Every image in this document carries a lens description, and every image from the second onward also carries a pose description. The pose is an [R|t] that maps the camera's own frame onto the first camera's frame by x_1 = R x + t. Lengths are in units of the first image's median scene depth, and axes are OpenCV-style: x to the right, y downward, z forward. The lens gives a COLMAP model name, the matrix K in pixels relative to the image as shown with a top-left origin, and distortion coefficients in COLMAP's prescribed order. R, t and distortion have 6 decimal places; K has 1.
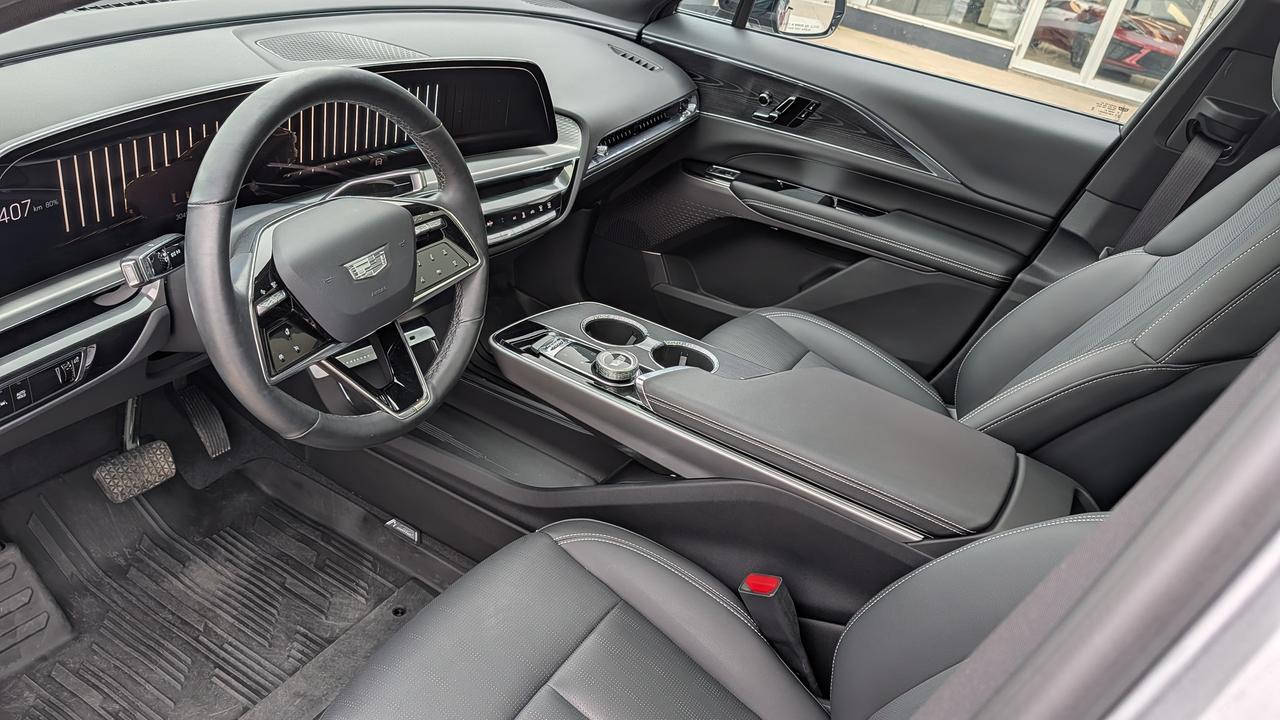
lens RADIAL K [[937.2, 0, 640.0], [0, 937.2, 360.0], [0, 0, 1]] dist [0.000260, -0.002038]
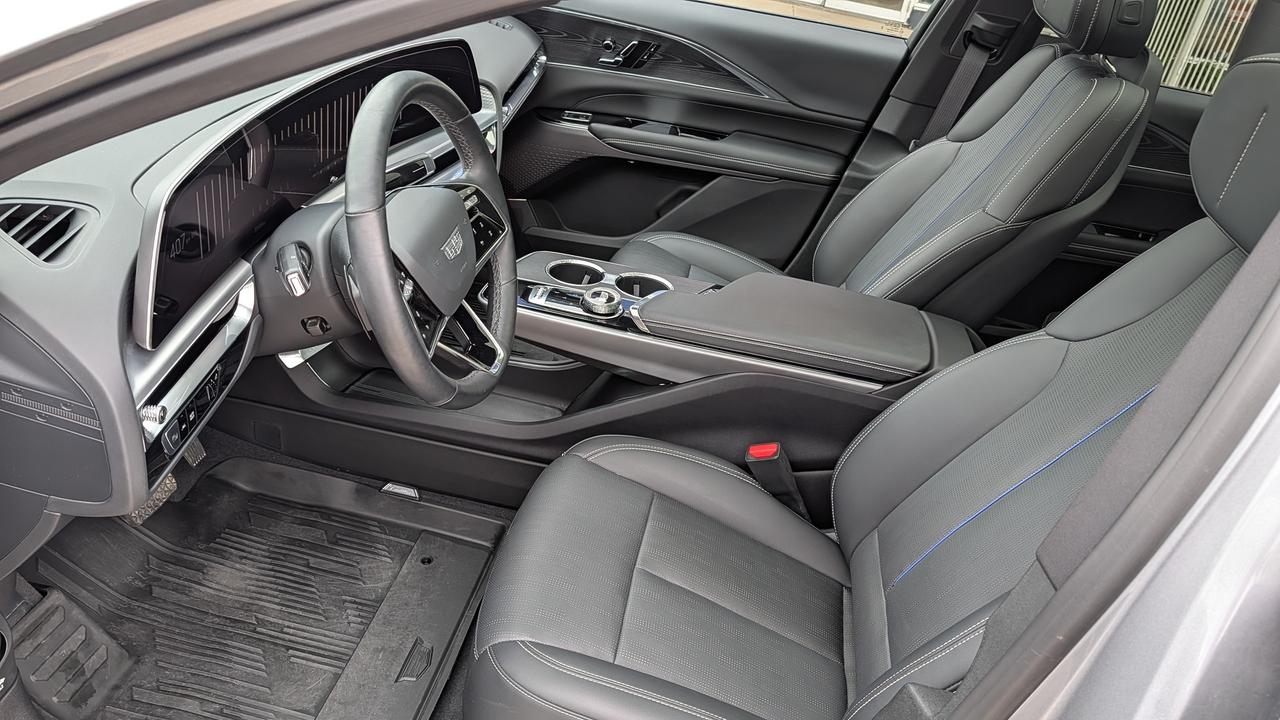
lens RADIAL K [[937.2, 0, 640.0], [0, 937.2, 360.0], [0, 0, 1]] dist [0.000260, -0.002038]
pose [[0.938994, -0.196853, 0.282027, -0.271592], [0.175267, 0.979420, 0.100089, -0.025041], [-0.295926, -0.044553, 0.954171, -0.099196]]
